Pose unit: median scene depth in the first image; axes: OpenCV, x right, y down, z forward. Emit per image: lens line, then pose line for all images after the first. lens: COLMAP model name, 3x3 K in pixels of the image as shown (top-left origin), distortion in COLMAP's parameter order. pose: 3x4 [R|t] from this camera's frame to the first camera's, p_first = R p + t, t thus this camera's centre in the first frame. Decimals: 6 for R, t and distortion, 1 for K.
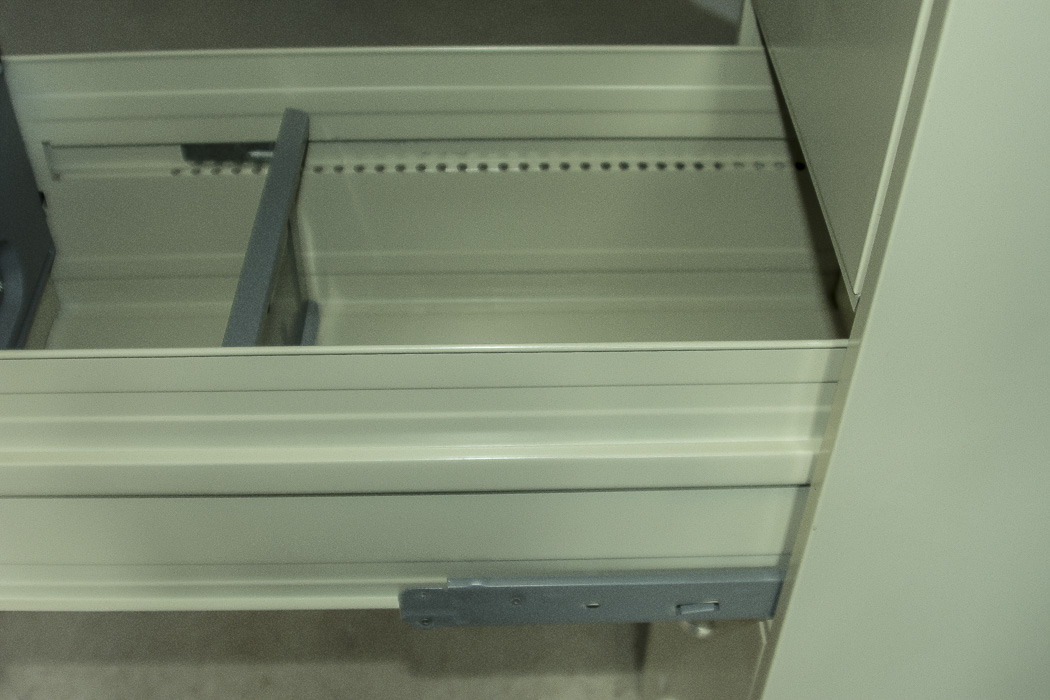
lens RADIAL K [[1229.9, 0, 525.5], [0, 1229.9, 451.1], [0, 0, 1]] dist [-0.111514, 0.079677]
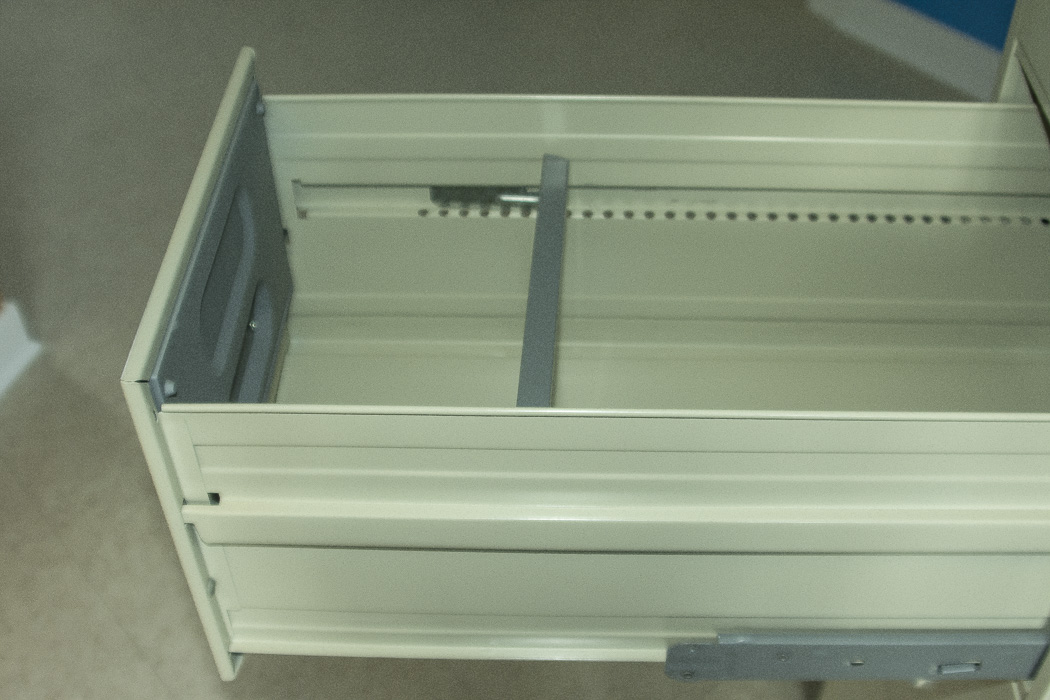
lens RADIAL K [[1250.7, 0, 525.0], [0, 1250.7, 350.0], [0, 0, 1]] dist [-0.140844, 0.044392]
pose [[0.998947, 0.021745, -0.040387, -0.160654], [-0.026406, 0.992578, -0.118705, 0.001519], [0.037506, 0.119647, 0.992108, -0.001764]]
